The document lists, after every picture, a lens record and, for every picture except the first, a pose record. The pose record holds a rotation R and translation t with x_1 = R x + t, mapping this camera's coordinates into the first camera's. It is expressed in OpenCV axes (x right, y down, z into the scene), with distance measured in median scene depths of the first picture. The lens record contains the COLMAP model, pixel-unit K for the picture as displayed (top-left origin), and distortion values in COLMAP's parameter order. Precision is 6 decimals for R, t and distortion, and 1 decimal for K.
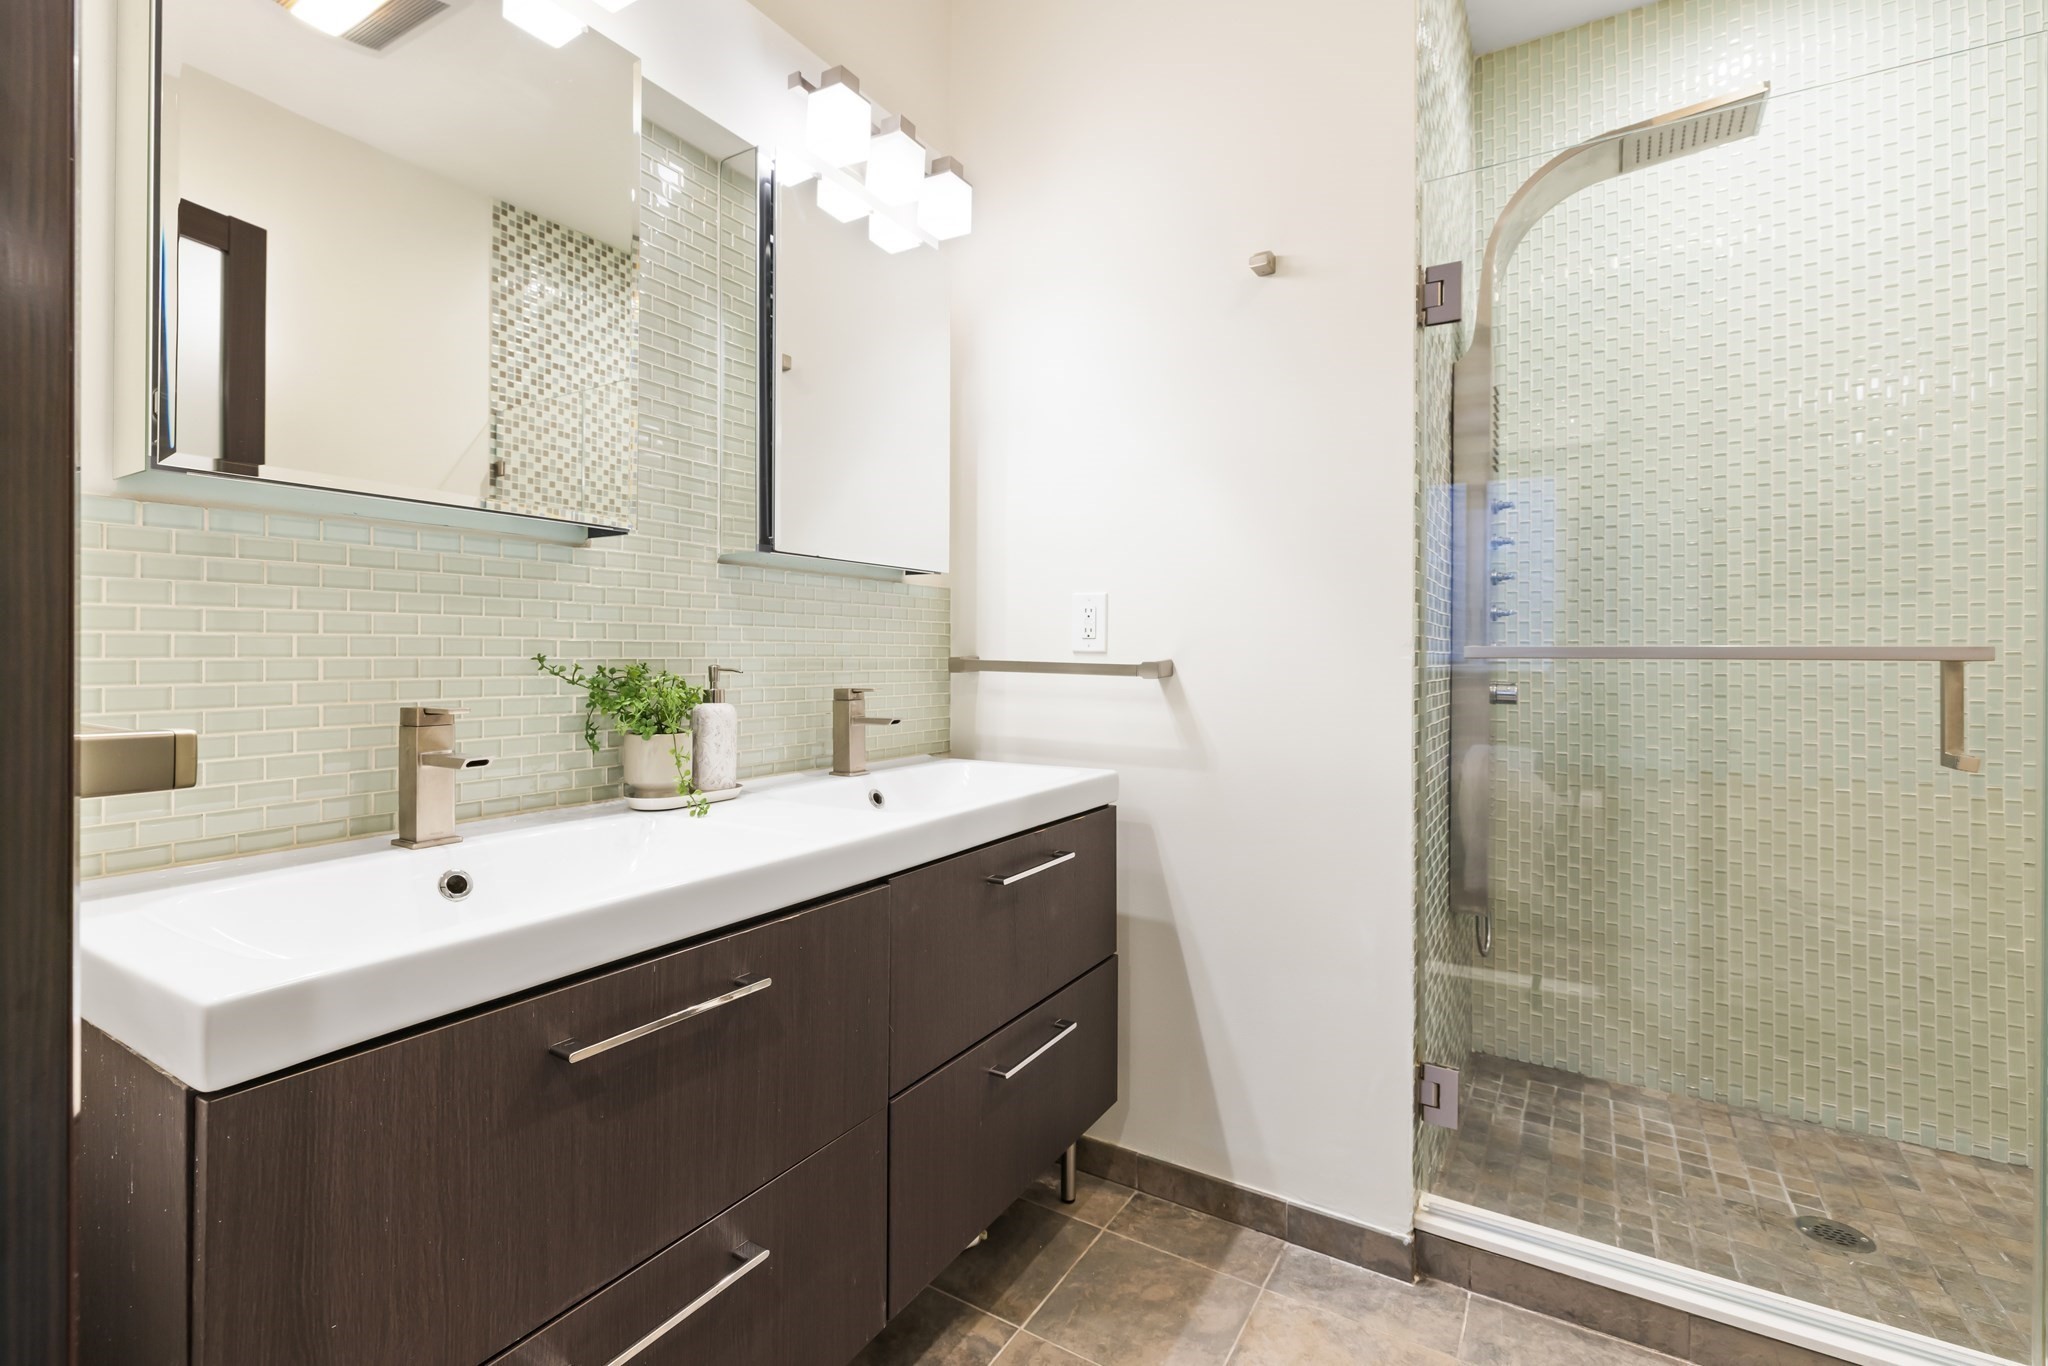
lens RADIAL K [[899.6, 0, 1024.8], [0, 899.6, 651.4], [0, 0, 1]] dist [-0.000827, 0.000096]
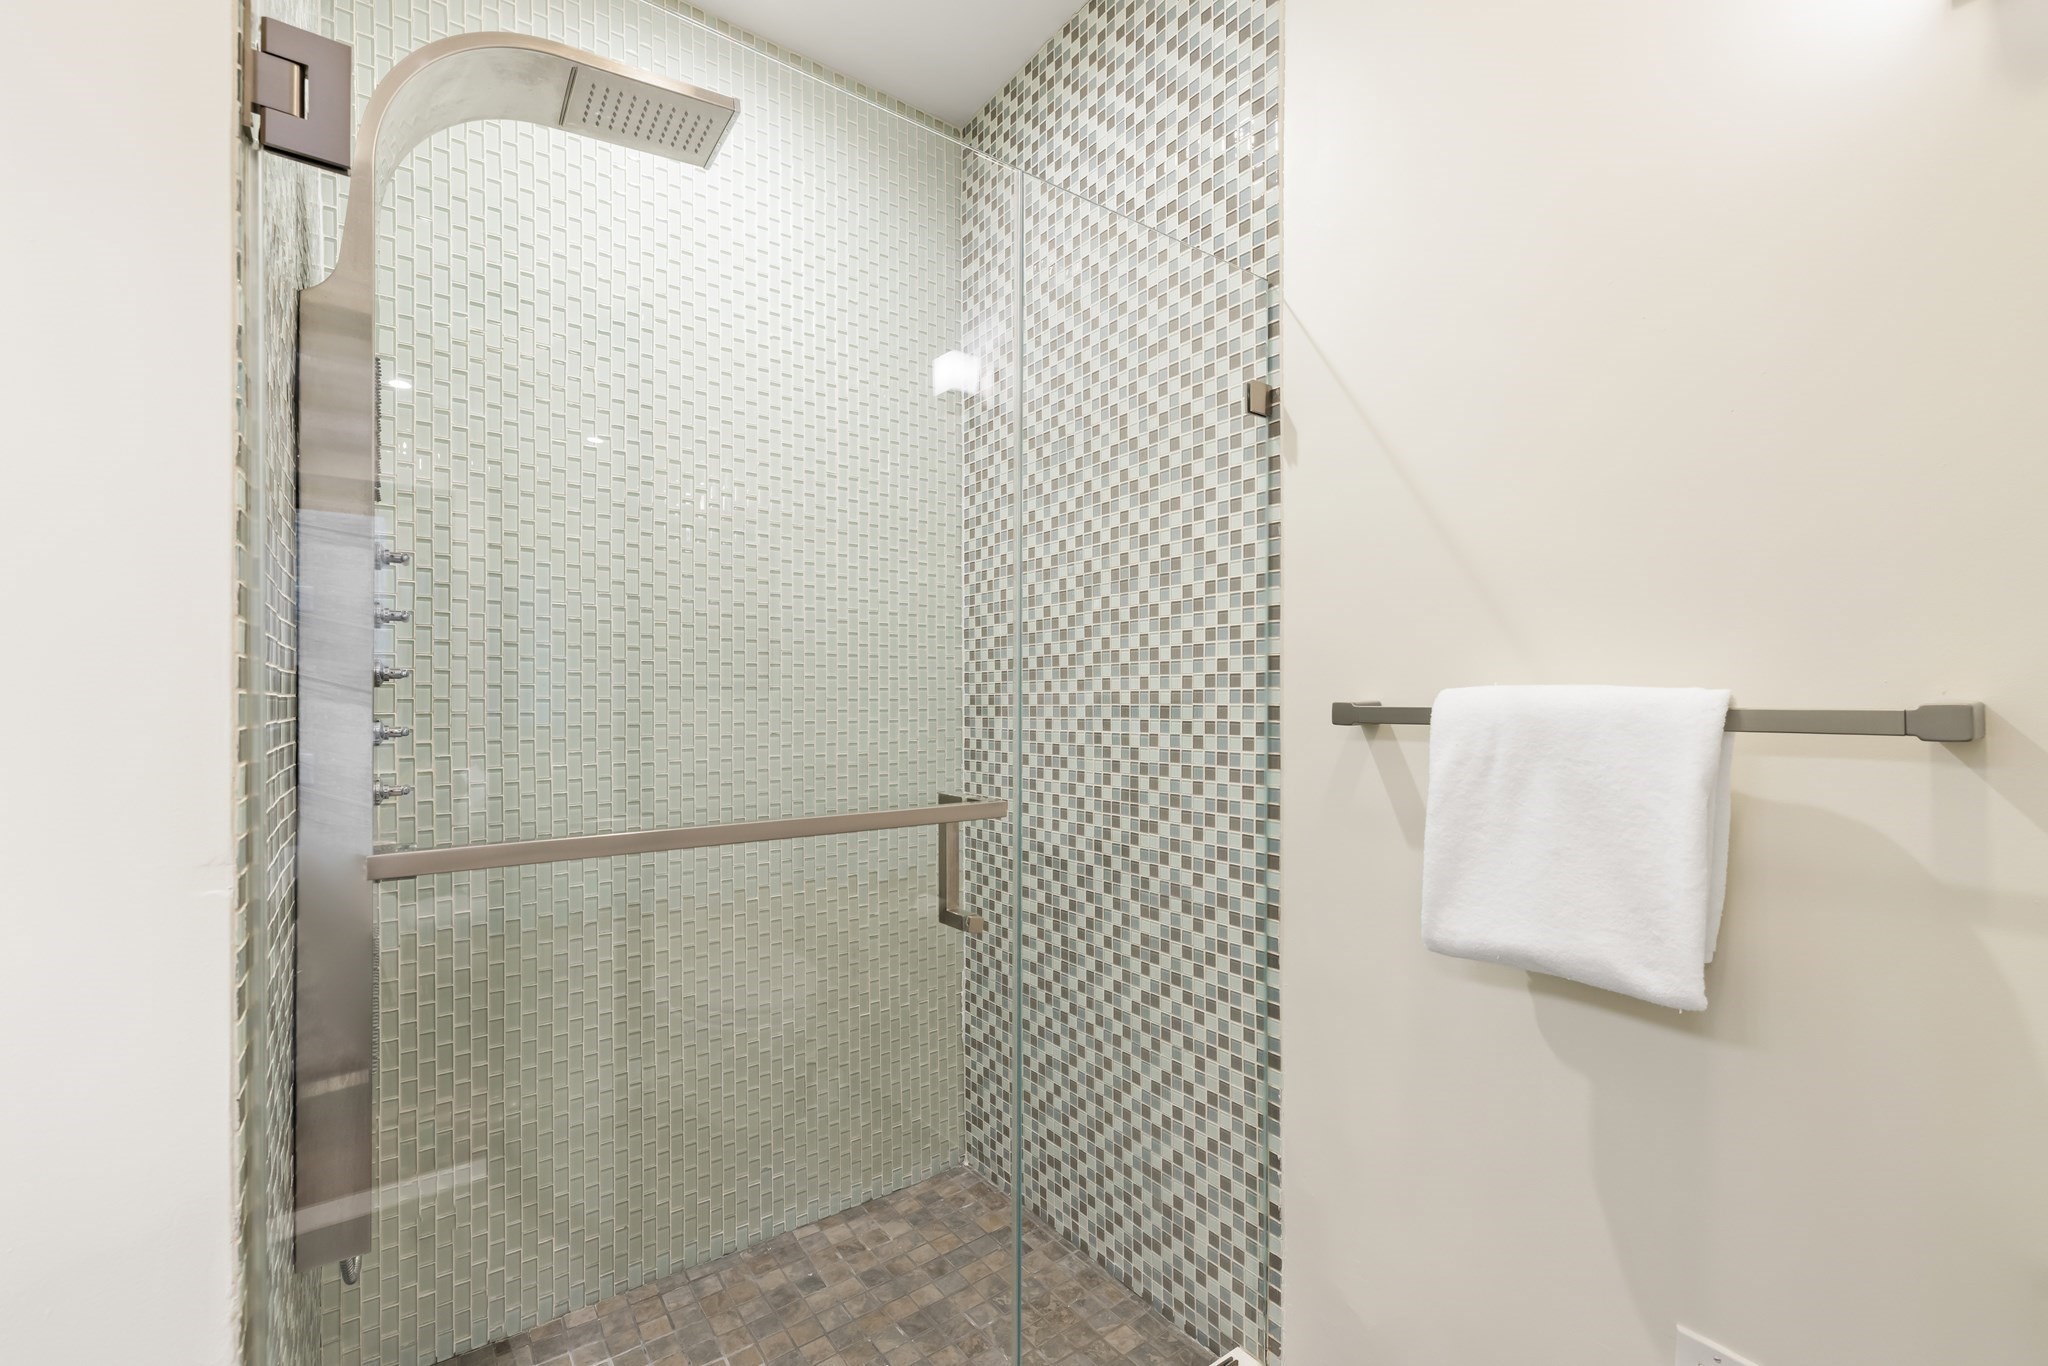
lens RADIAL K [[879.1, 0, 1022.0], [0, 879.1, 703.6], [0, 0, 1]] dist [-0.000396, 0.000191]
pose [[0.383541, -0.004751, 0.923511, 0.164227], [-0.001476, 0.999982, 0.005758, -0.075813], [-0.923522, -0.003572, 0.383528, 0.427880]]
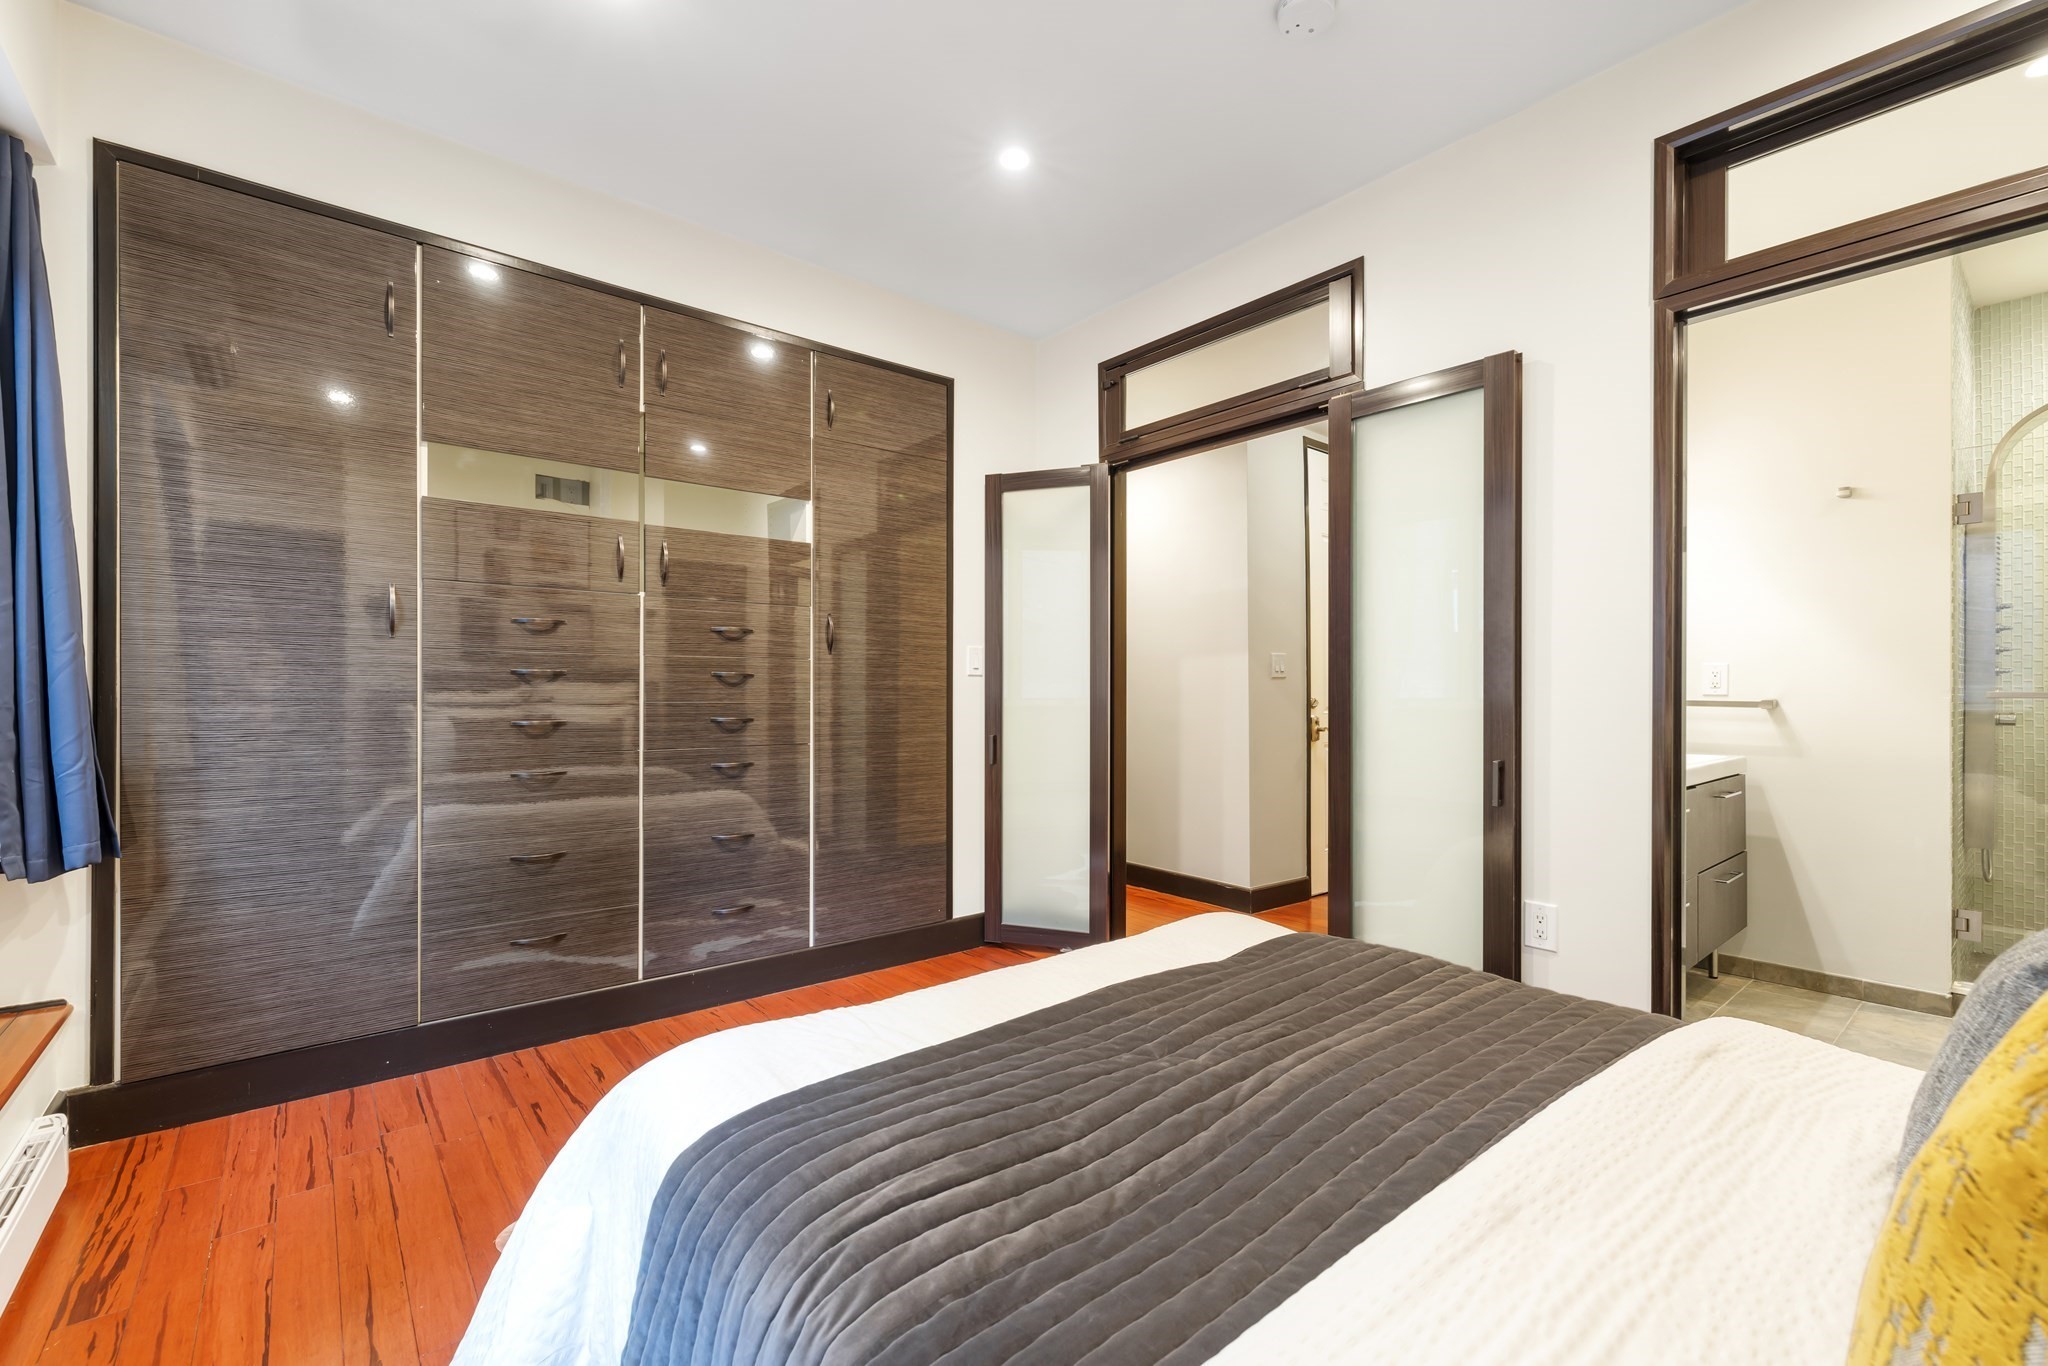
lens RADIAL K [[864.1, 0, 1022.4], [0, 864.1, 693.2], [0, 0, 1]] dist [-0.000198, -0.000046]
pose [[0.948217, -0.000031, -0.317624, -0.758979], [0.000325, 1.000000, 0.000873, -0.004863], [0.317624, -0.000931, 0.948216, -1.214255]]
